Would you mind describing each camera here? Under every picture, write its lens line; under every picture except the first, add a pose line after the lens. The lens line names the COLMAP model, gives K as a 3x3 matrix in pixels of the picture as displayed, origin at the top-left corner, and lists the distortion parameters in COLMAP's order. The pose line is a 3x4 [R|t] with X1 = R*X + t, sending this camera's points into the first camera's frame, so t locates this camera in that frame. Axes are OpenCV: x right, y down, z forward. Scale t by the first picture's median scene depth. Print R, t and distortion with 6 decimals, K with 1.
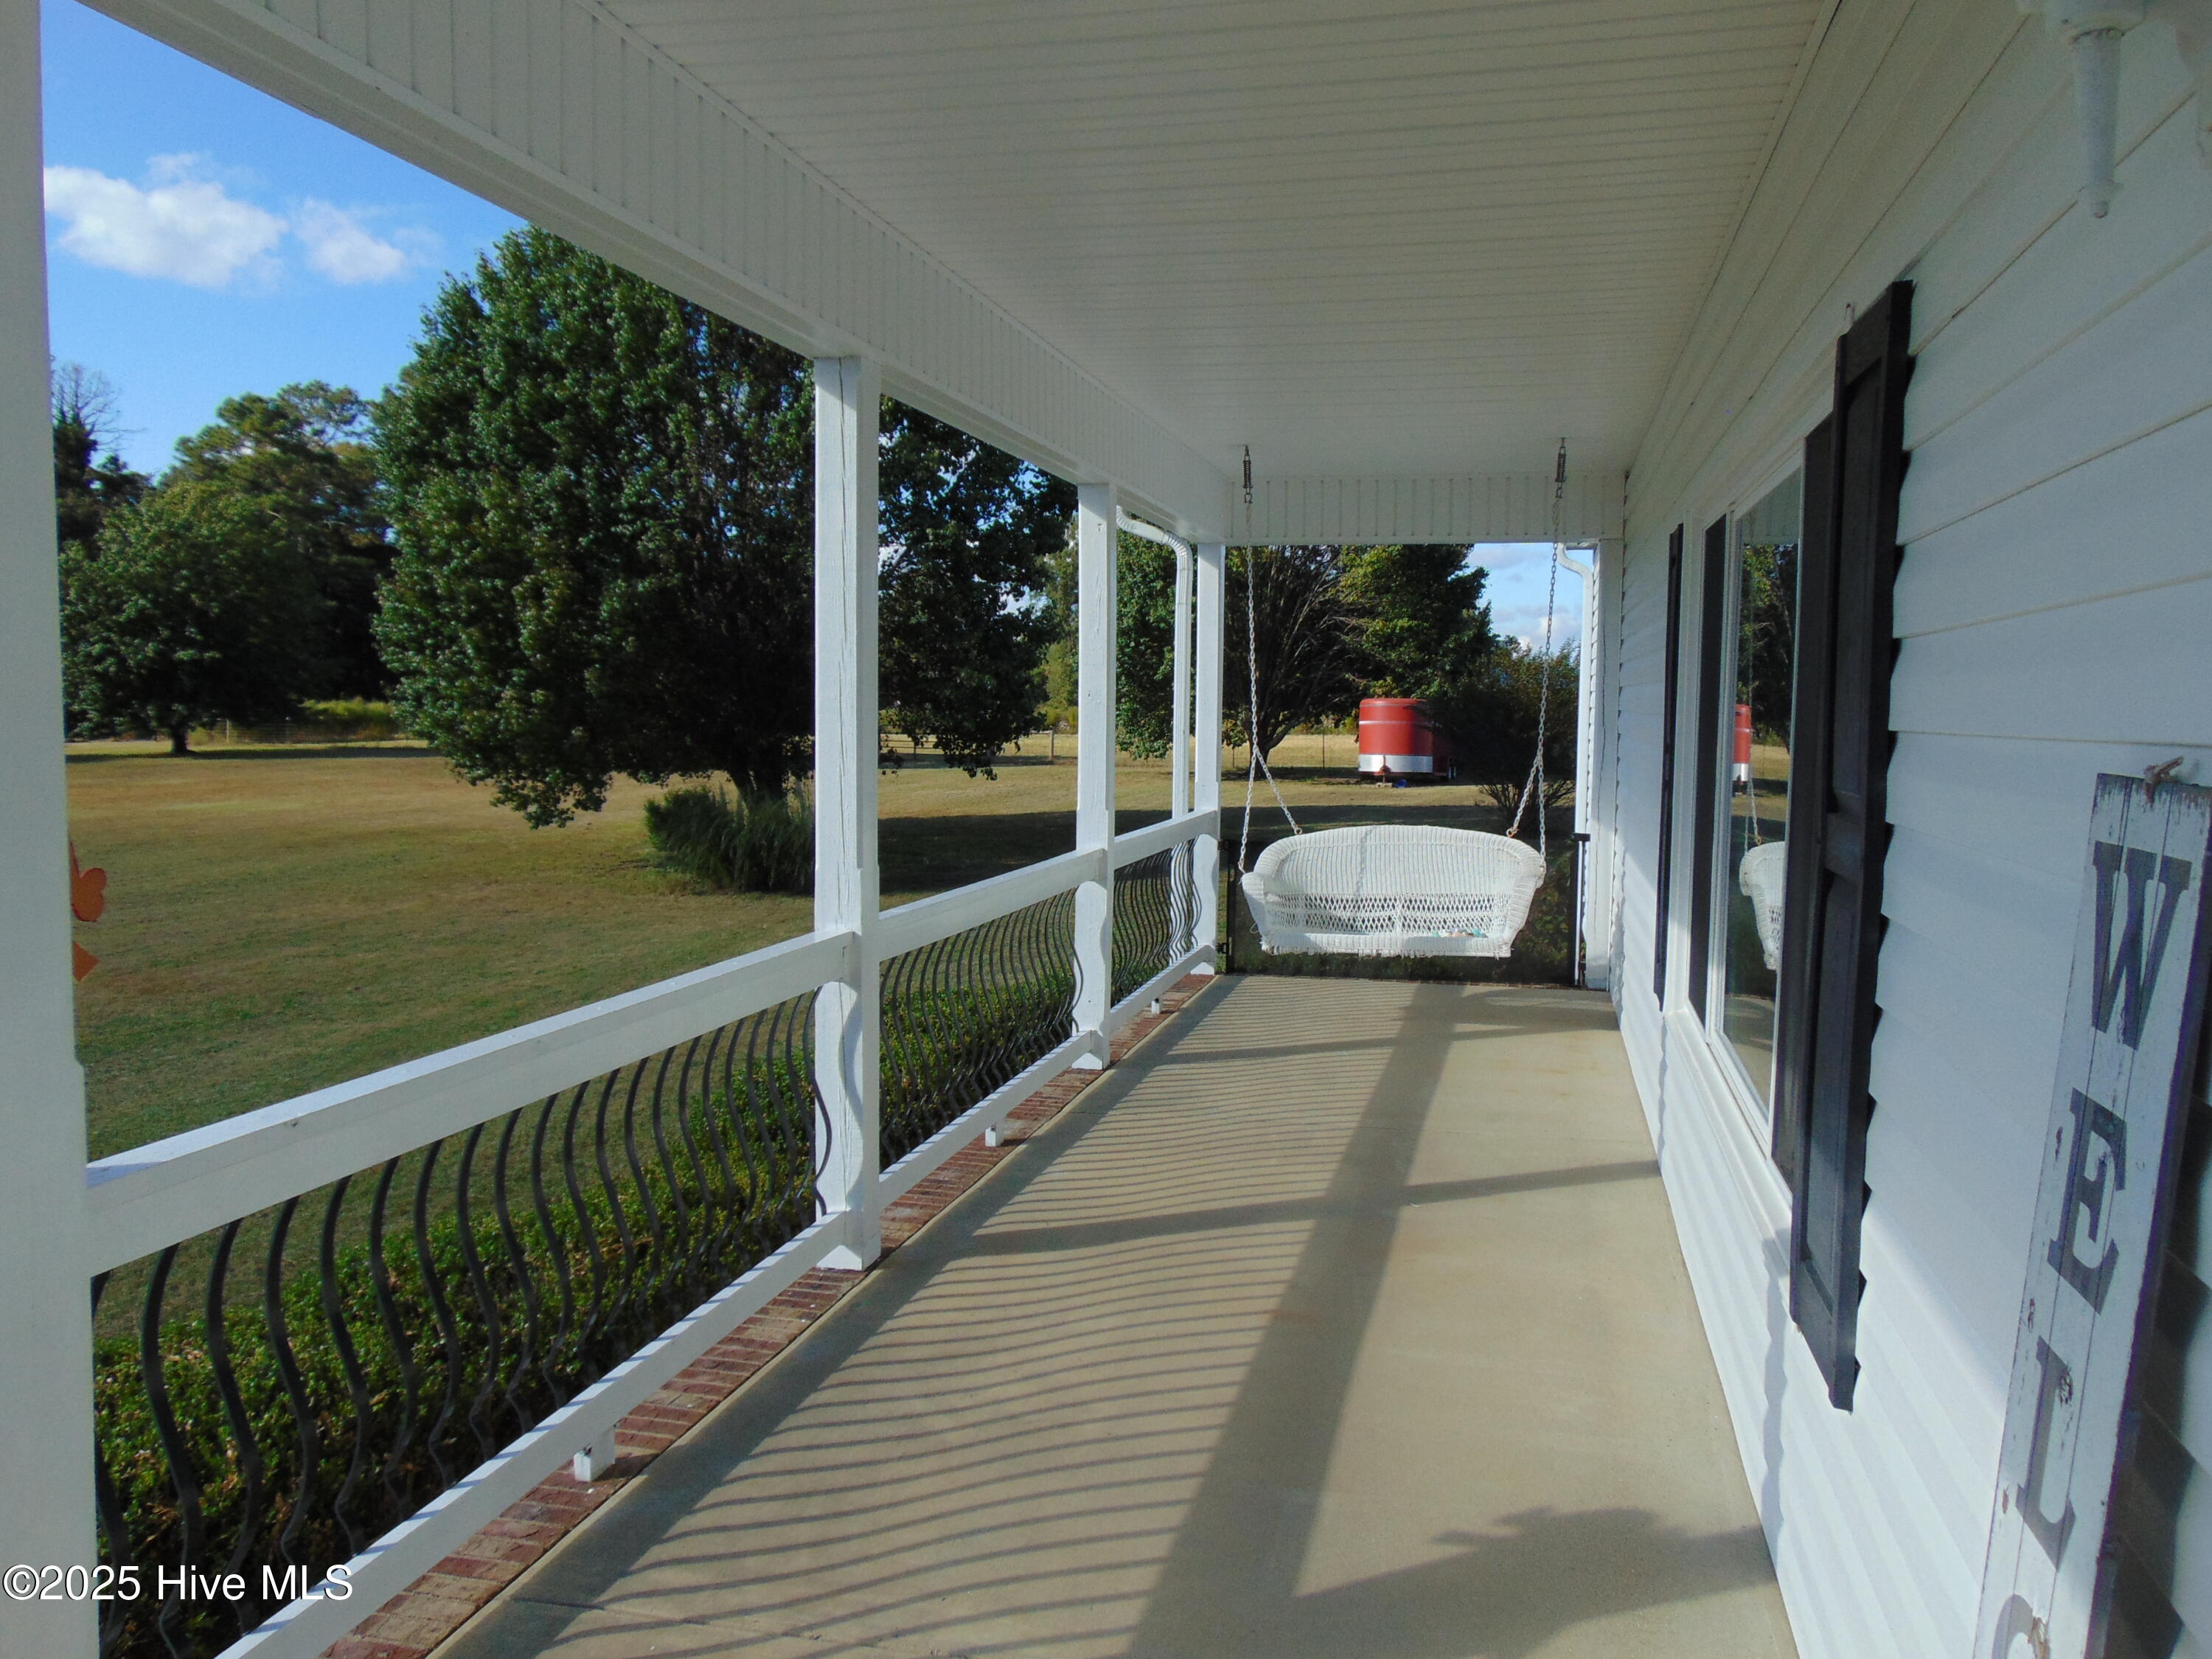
lens RADIAL K [[1666.5, 0, 1113.6], [0, 1666.5, 817.3], [0, 0, 1]] dist [-0.034039, 0.073561]
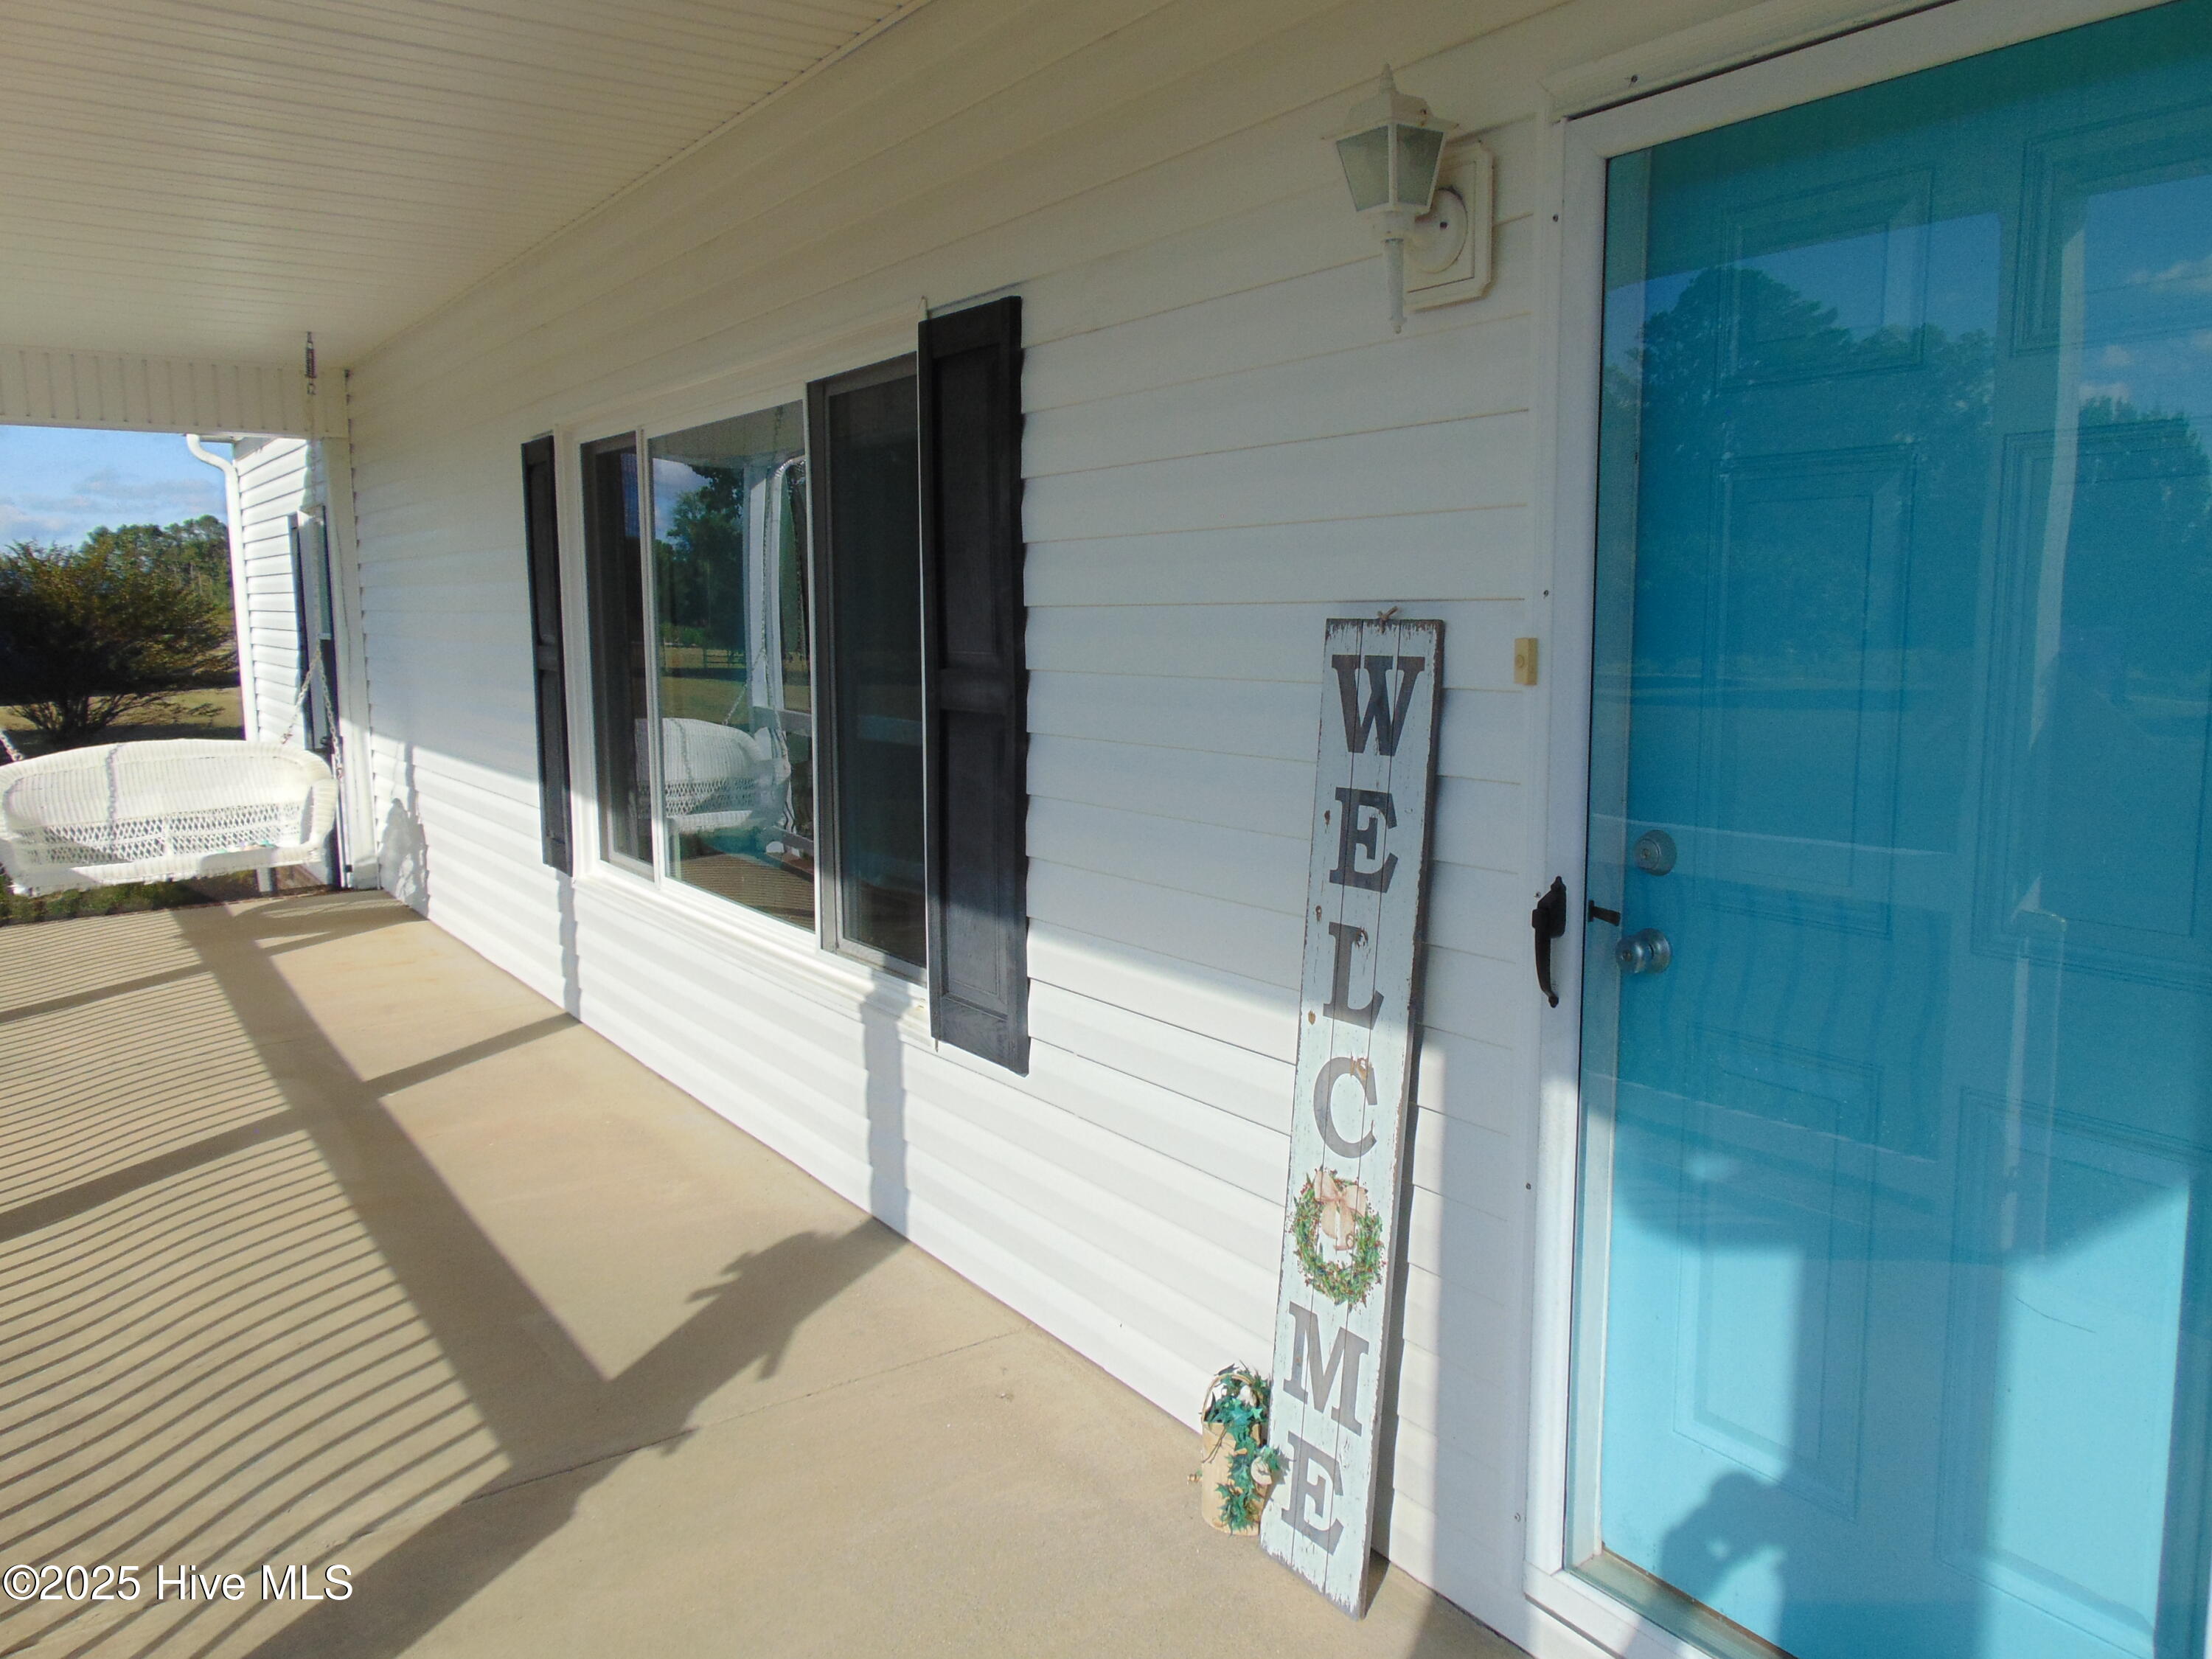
lens RADIAL K [[1666.5, 0, 1122.0], [0, 1666.5, 807.2], [0, 0, 1]] dist [-0.034039, 0.073561]
pose [[0.658753, -0.110629, 0.744181, -0.357997], [0.070994, 0.993857, 0.084902, 0.003043], [-0.749003, -0.003097, 0.662560, -0.023423]]
